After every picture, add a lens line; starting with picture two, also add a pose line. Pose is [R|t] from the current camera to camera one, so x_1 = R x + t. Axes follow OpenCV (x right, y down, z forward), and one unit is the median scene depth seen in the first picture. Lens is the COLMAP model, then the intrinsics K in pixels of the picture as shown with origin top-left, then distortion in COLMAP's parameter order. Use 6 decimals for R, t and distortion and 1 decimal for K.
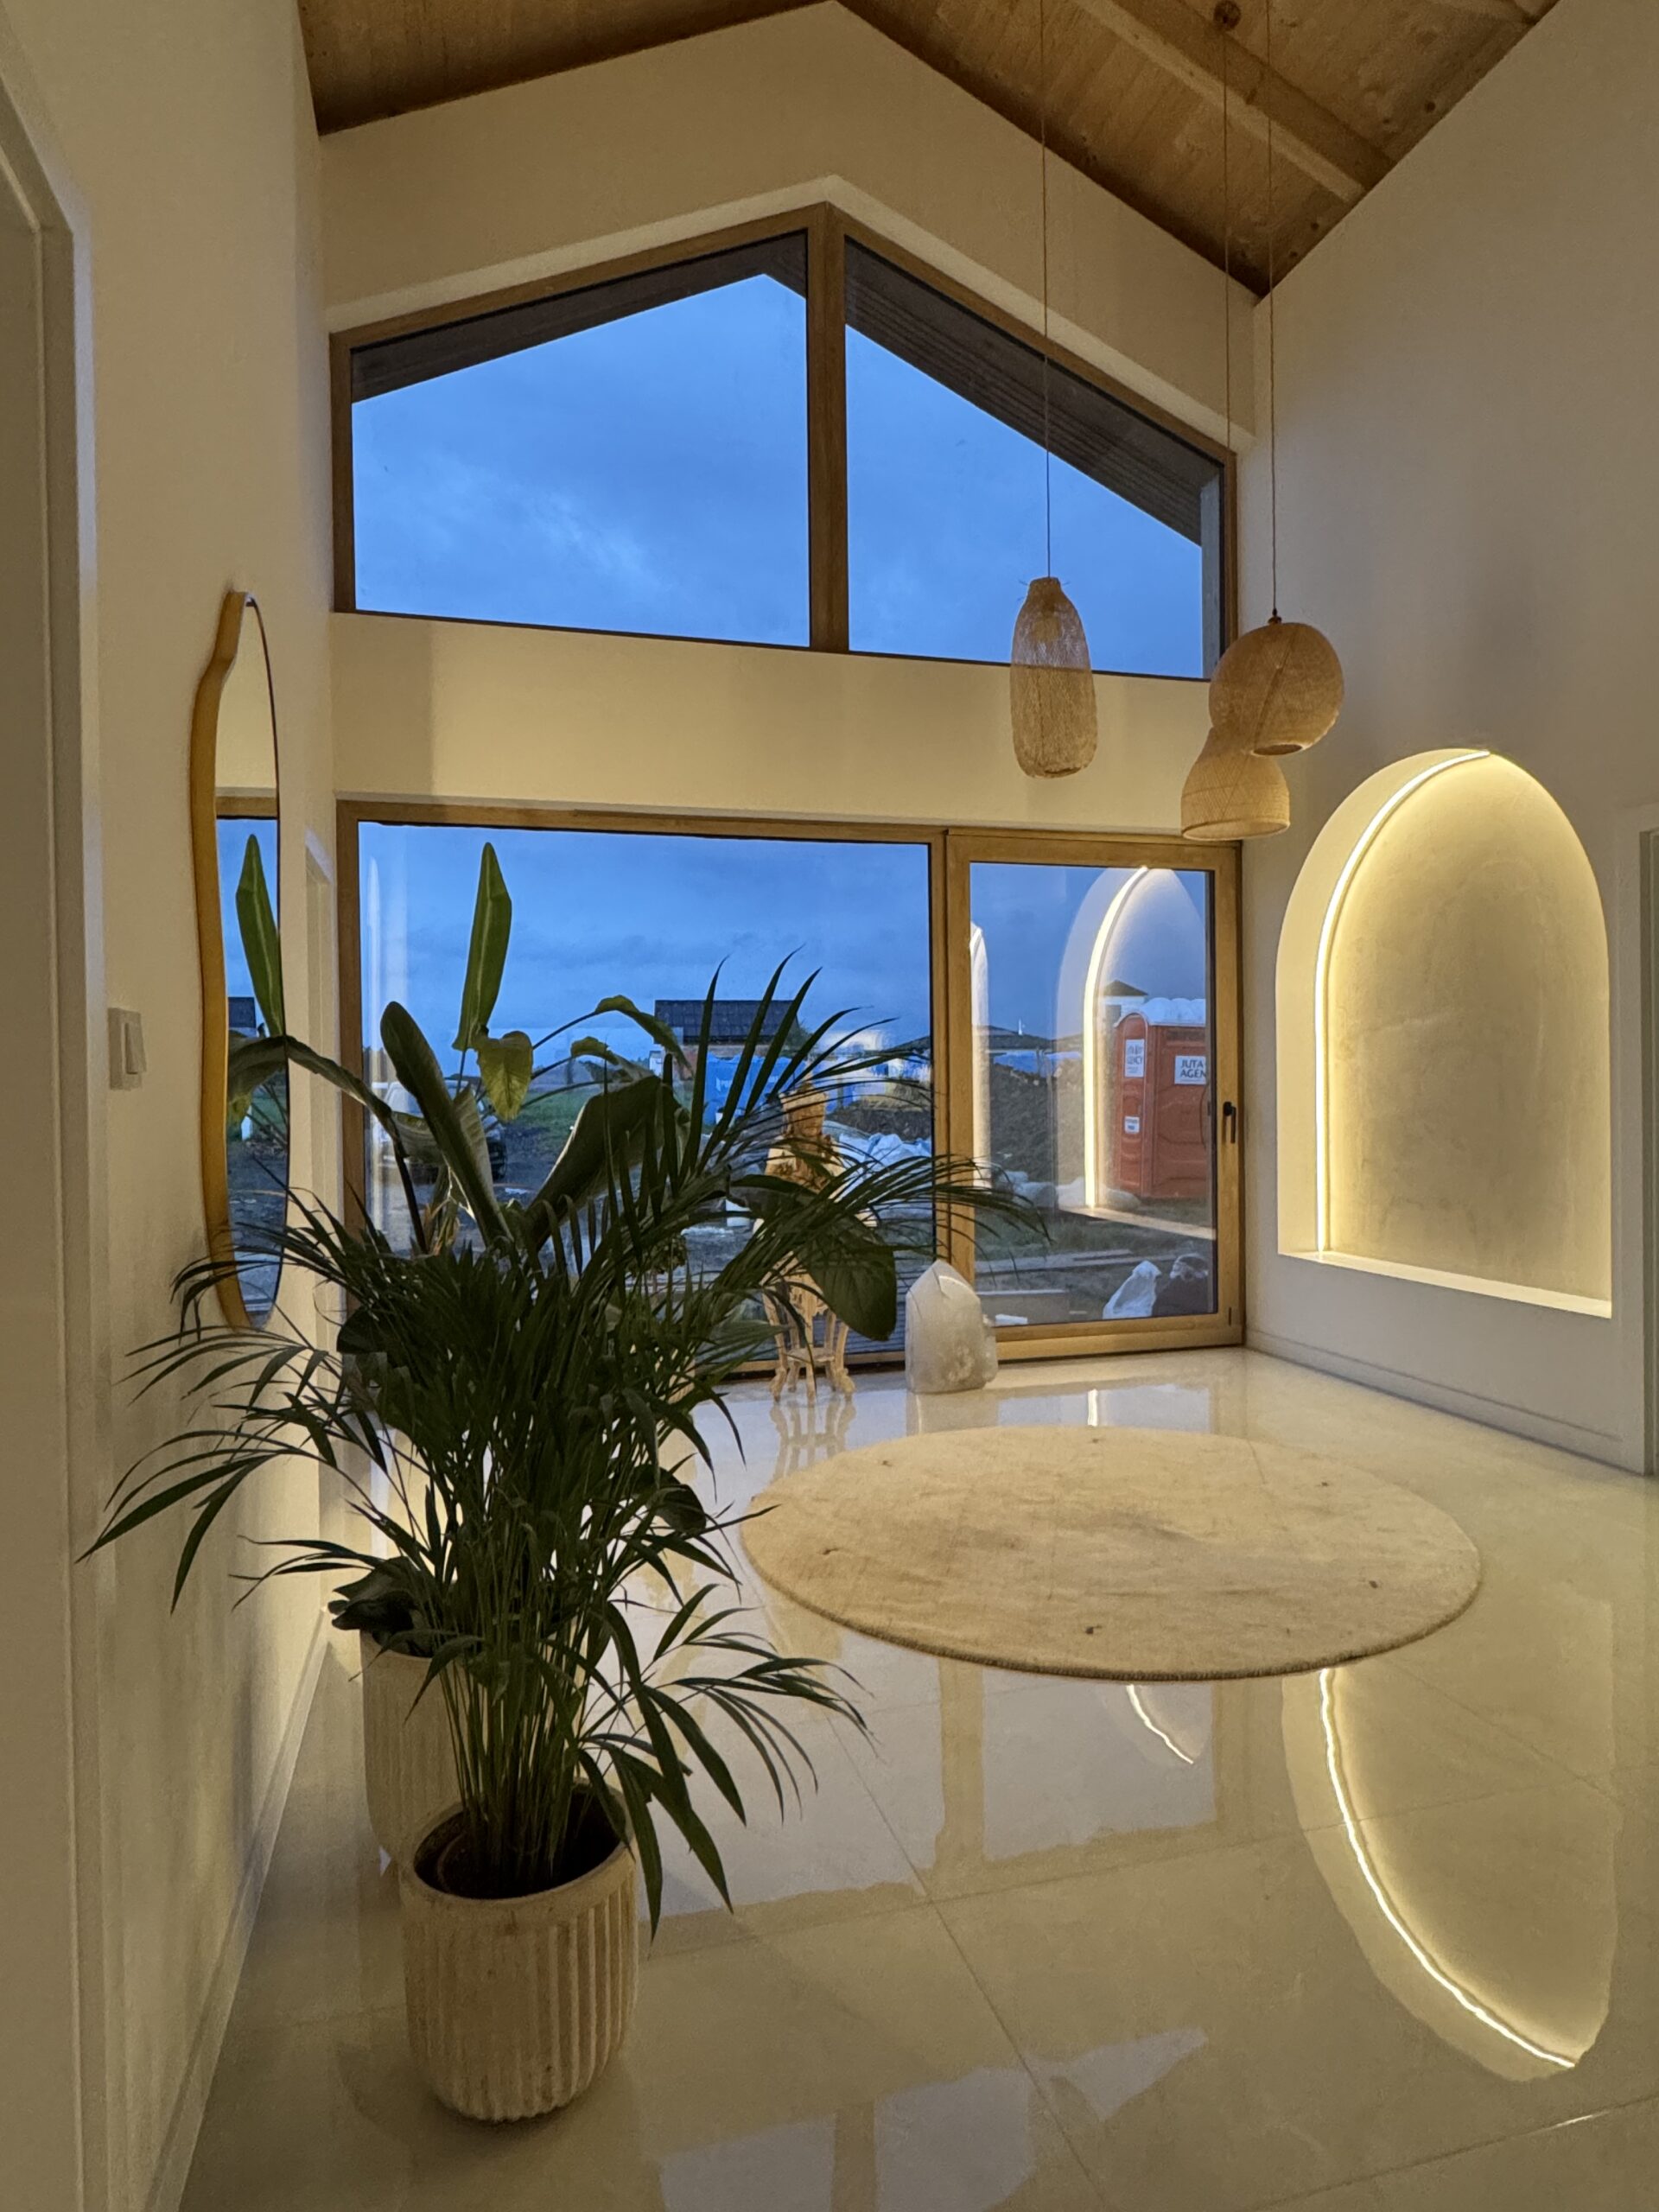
lens RADIAL K [[1300.3, 0, 836.3], [0, 1300.3, 1111.0], [0, 0, 1]] dist [-0.005105, 0.002668]
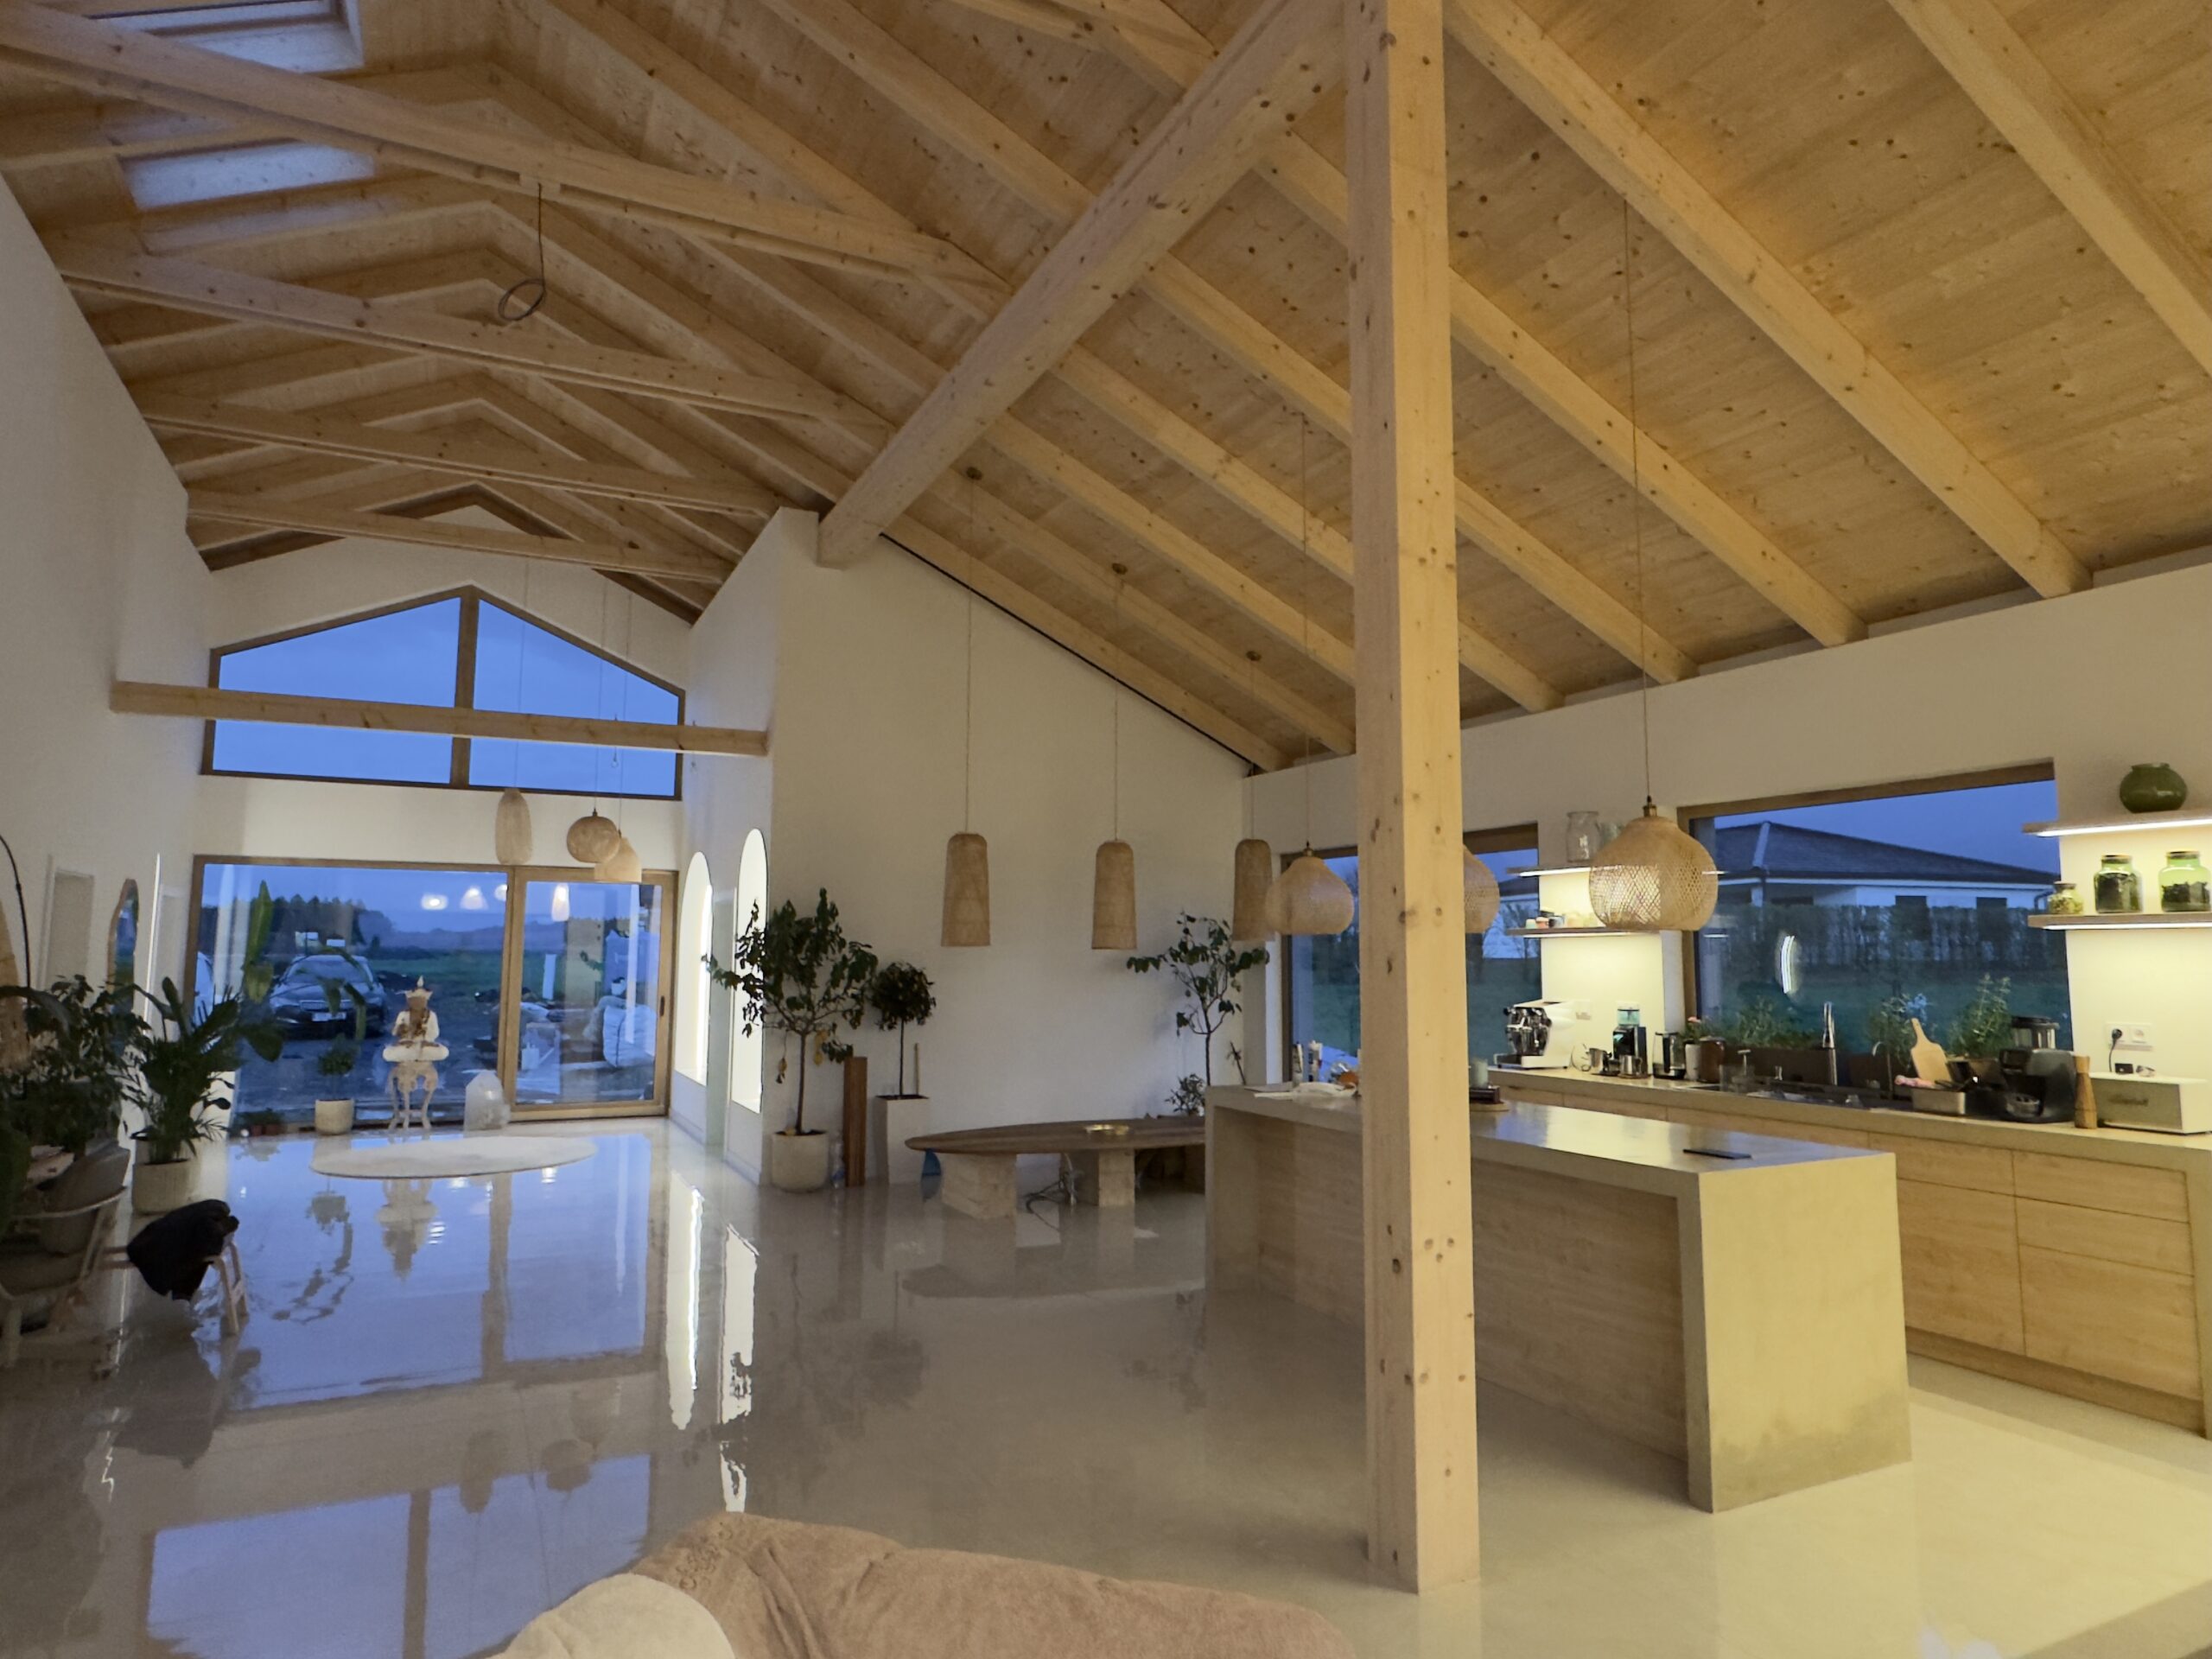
lens RADIAL K [[1300.3, 0, 1105.6], [0, 1300.3, 821.8], [0, 0, 1]] dist [-0.005105, 0.002668]
pose [[0.982217, 0.038140, 0.183833, 0.696616], [-0.016376, 0.992821, -0.118483, -0.056781], [-0.187032, 0.113365, 0.975791, -1.383528]]
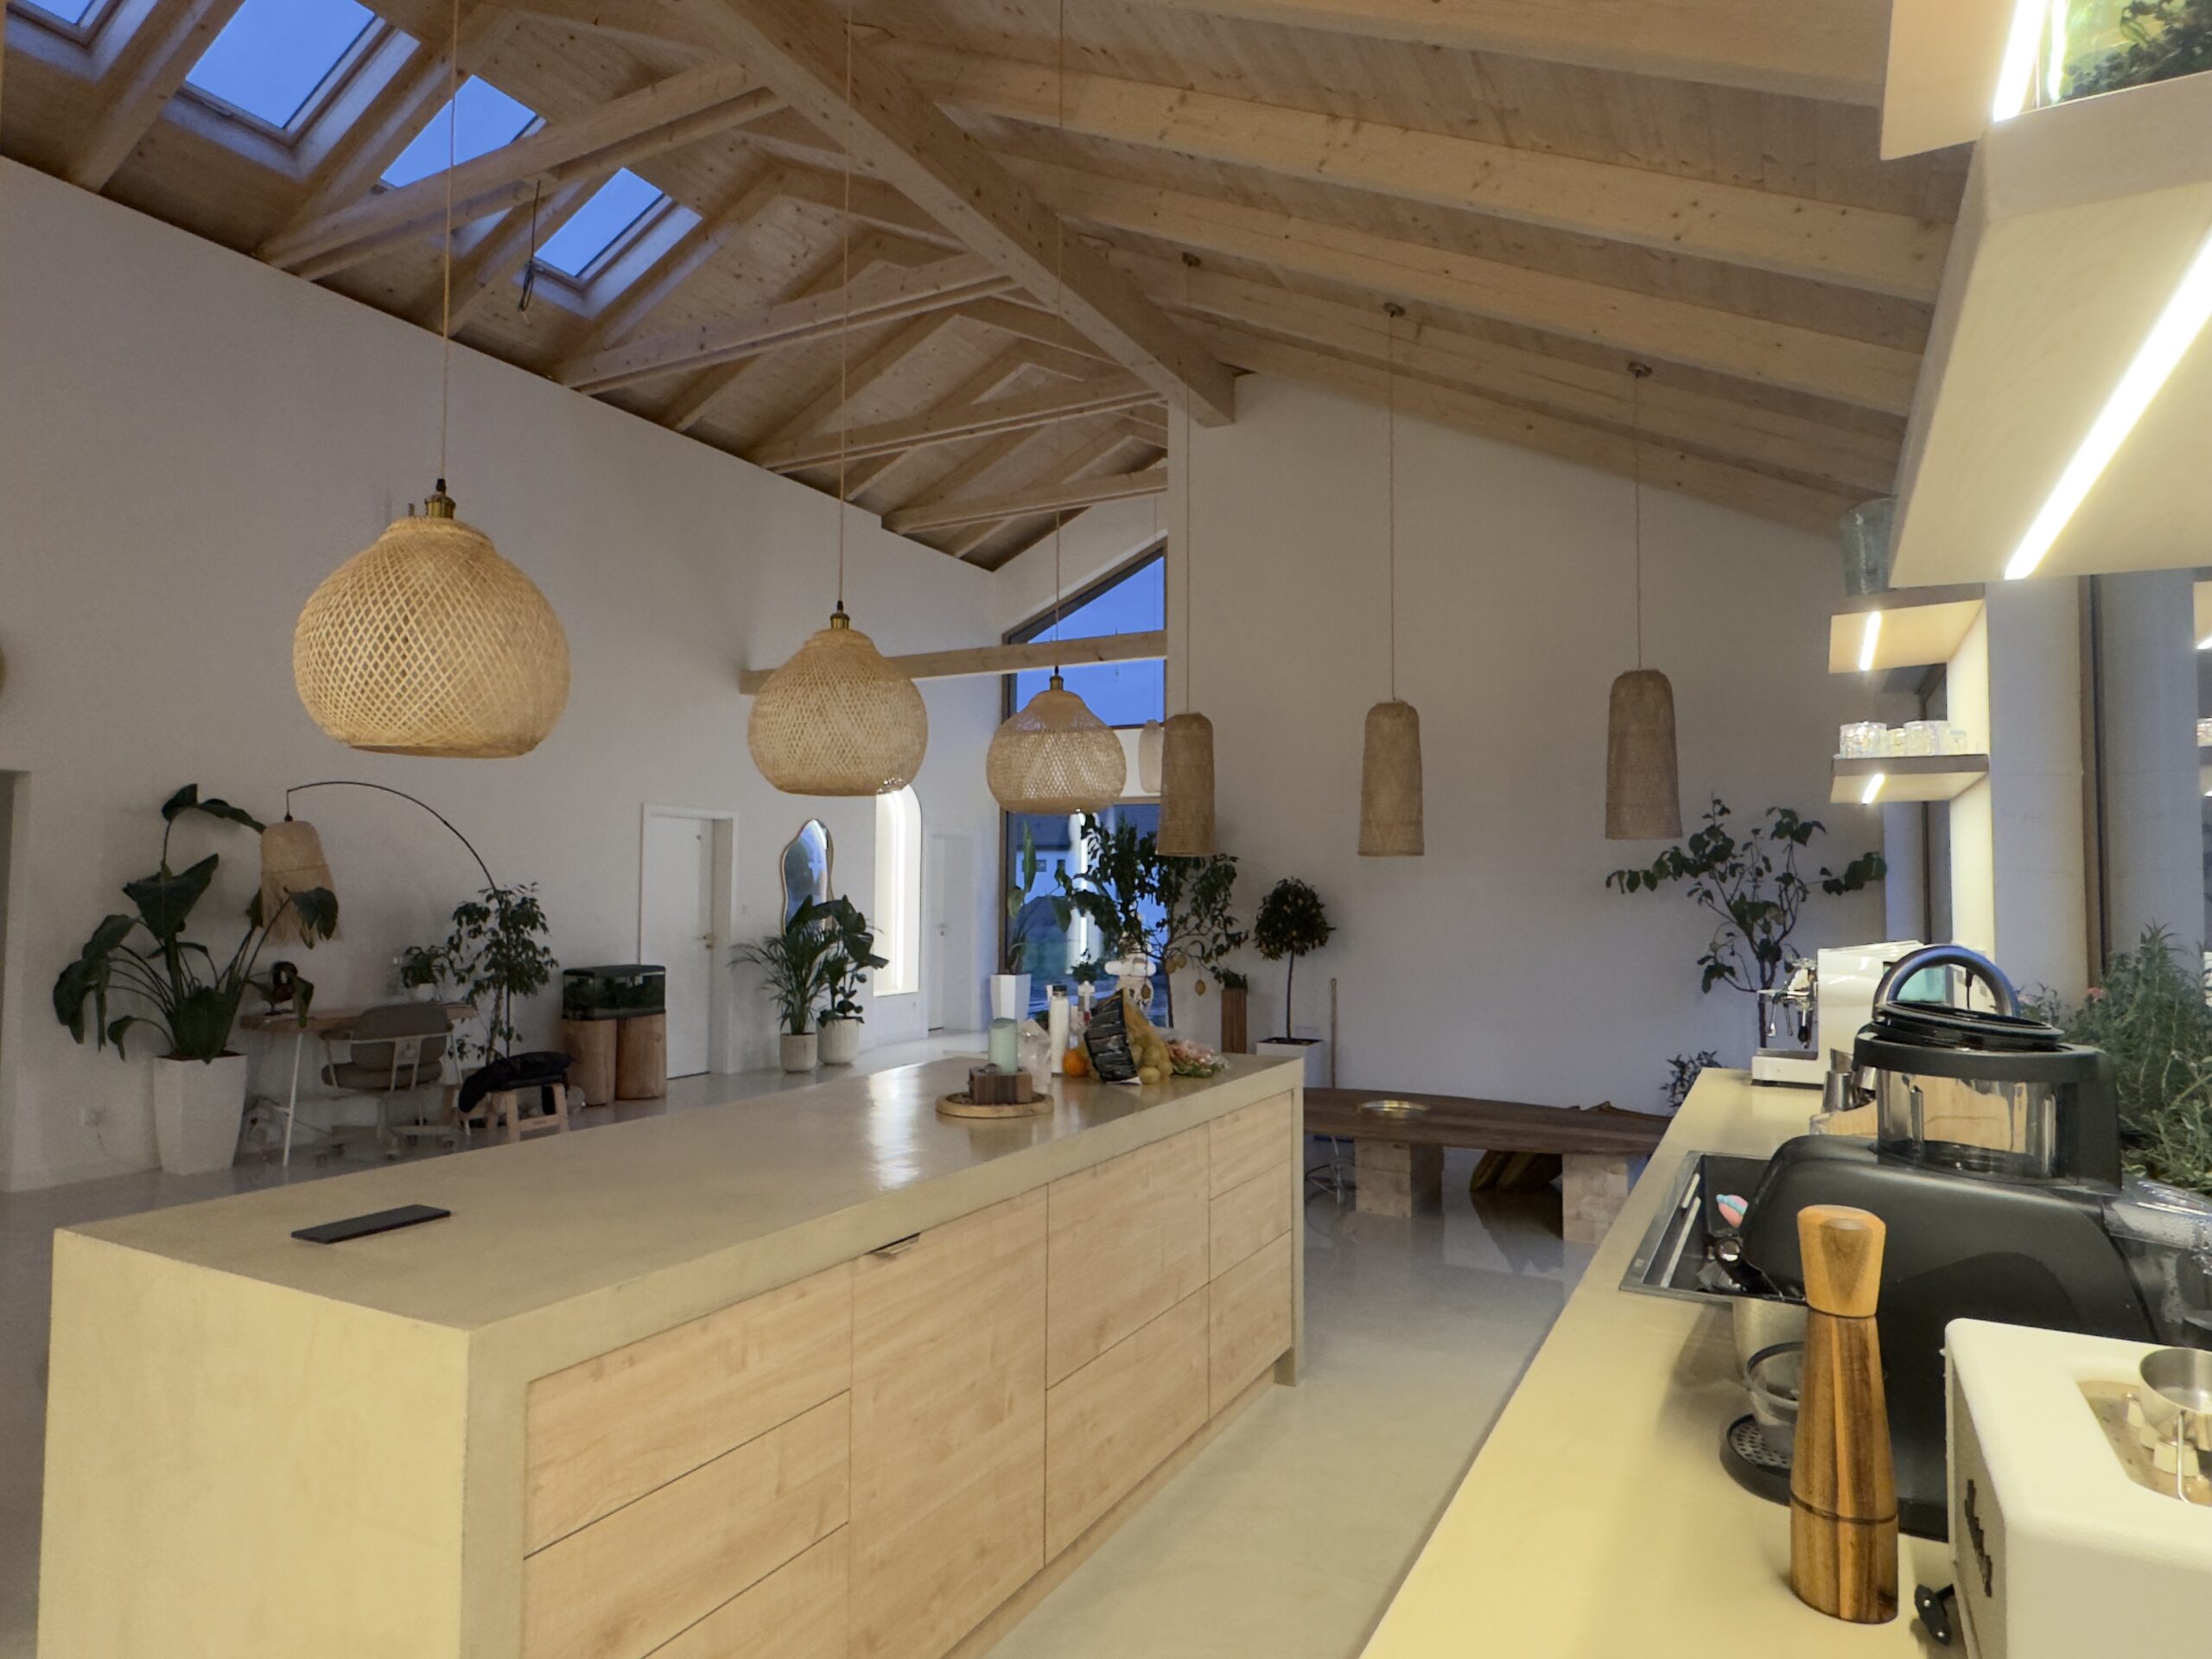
lens RADIAL K [[1300.3, 0, 1108.1], [0, 1300.3, 833.2], [0, 0, 1]] dist [-0.005105, 0.002668]
pose [[0.723289, -0.012114, -0.690439, 1.606719], [-0.025177, 0.998719, -0.043898, -0.054477], [0.690086, 0.049134, 0.722057, -0.791585]]
